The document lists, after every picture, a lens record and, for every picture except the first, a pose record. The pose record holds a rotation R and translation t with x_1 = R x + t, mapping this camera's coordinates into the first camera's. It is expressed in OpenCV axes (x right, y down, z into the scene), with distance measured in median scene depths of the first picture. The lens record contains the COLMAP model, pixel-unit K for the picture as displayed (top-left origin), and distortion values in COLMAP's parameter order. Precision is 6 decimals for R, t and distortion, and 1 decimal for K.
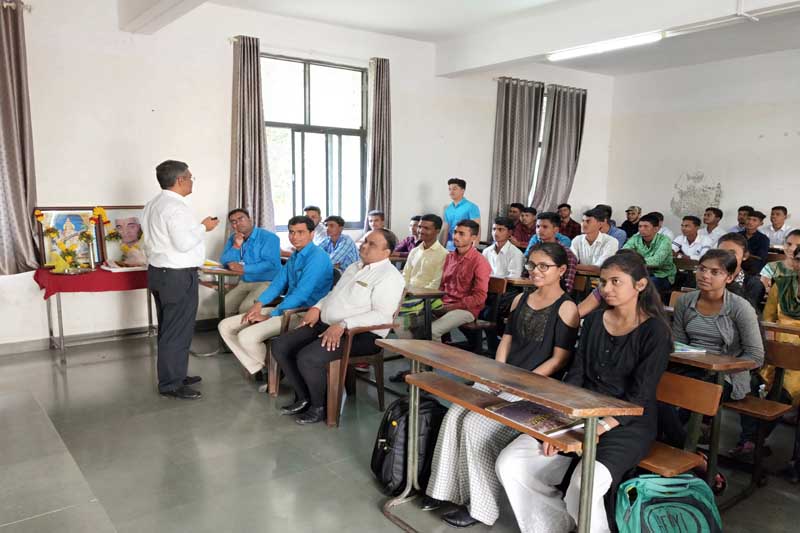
lens RADIAL K [[633.0, 0, 400.5], [0, 633.0, 273.0], [0, 0, 1]] dist [0.018546, -0.033620]
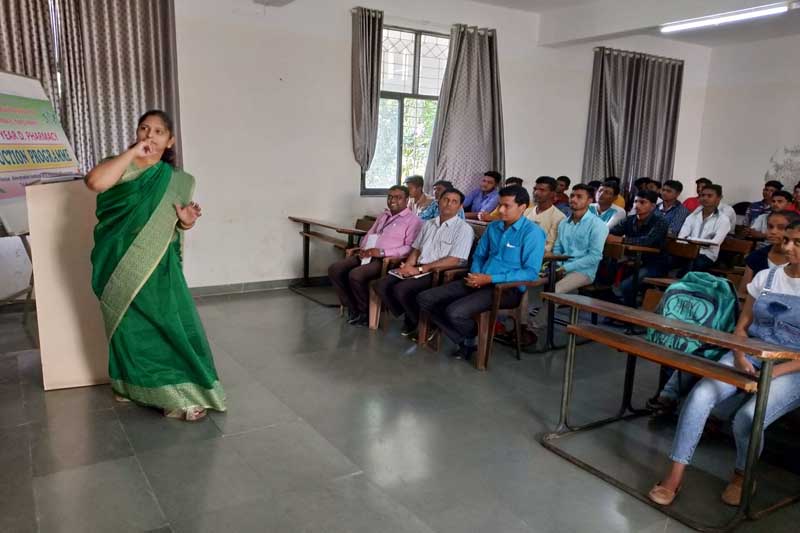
lens RADIAL K [[633.0, 0, 404.5], [0, 633.0, 272.3], [0, 0, 1]] dist [0.018546, -0.033620]
pose [[0.997050, 0.032643, -0.069463, -0.107197], [-0.029053, 0.998220, 0.052079, 0.008572], [0.071039, -0.049907, 0.996224, -0.074140]]
